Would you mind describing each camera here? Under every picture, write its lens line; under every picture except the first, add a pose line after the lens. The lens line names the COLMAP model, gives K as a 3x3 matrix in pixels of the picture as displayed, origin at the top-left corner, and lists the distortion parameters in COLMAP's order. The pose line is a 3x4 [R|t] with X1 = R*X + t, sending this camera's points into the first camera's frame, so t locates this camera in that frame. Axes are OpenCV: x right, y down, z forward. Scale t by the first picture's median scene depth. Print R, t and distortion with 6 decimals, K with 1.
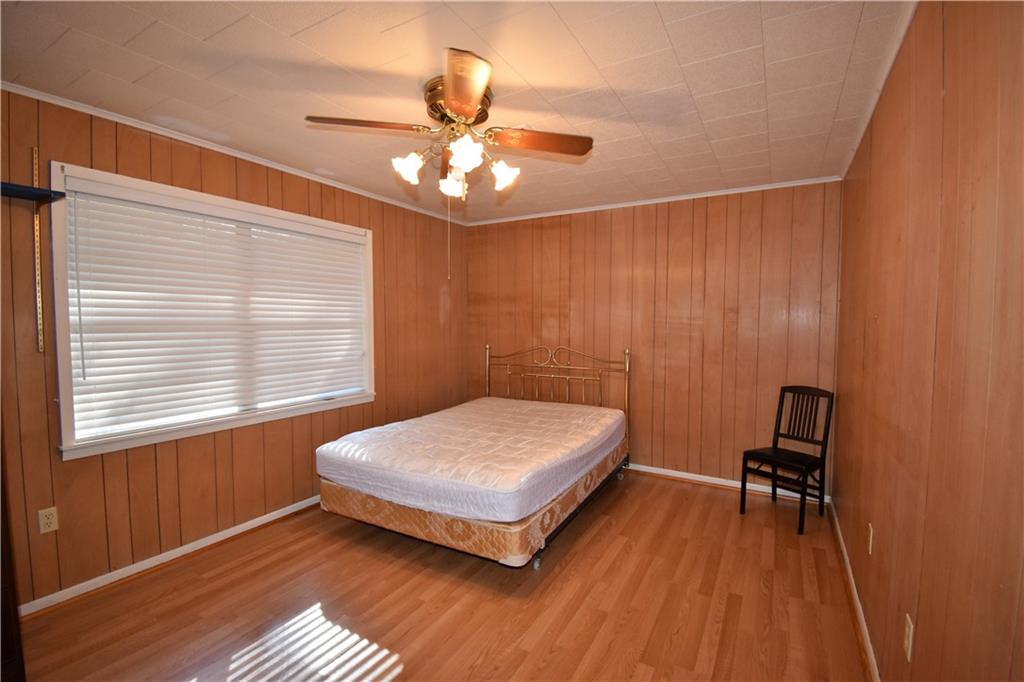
lens RADIAL K [[452.6, 0, 520.8], [0, 452.6, 344.8], [0, 0, 1]] dist [0.018062, -0.025203]
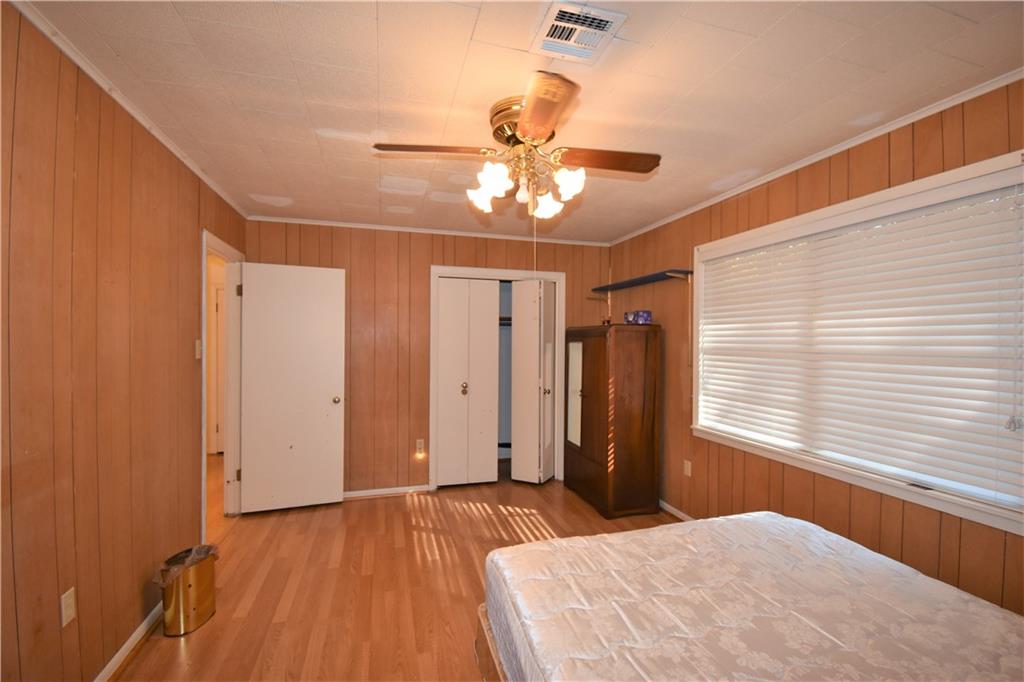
lens RADIAL K [[452.6, 0, 520.8], [0, 452.6, 344.8], [0, 0, 1]] dist [0.018062, -0.025203]
pose [[-0.692441, -0.002204, -0.721471, 0.447022], [-0.046257, 0.998074, 0.041347, -0.078010], [0.719990, 0.062003, -0.691209, 1.337454]]
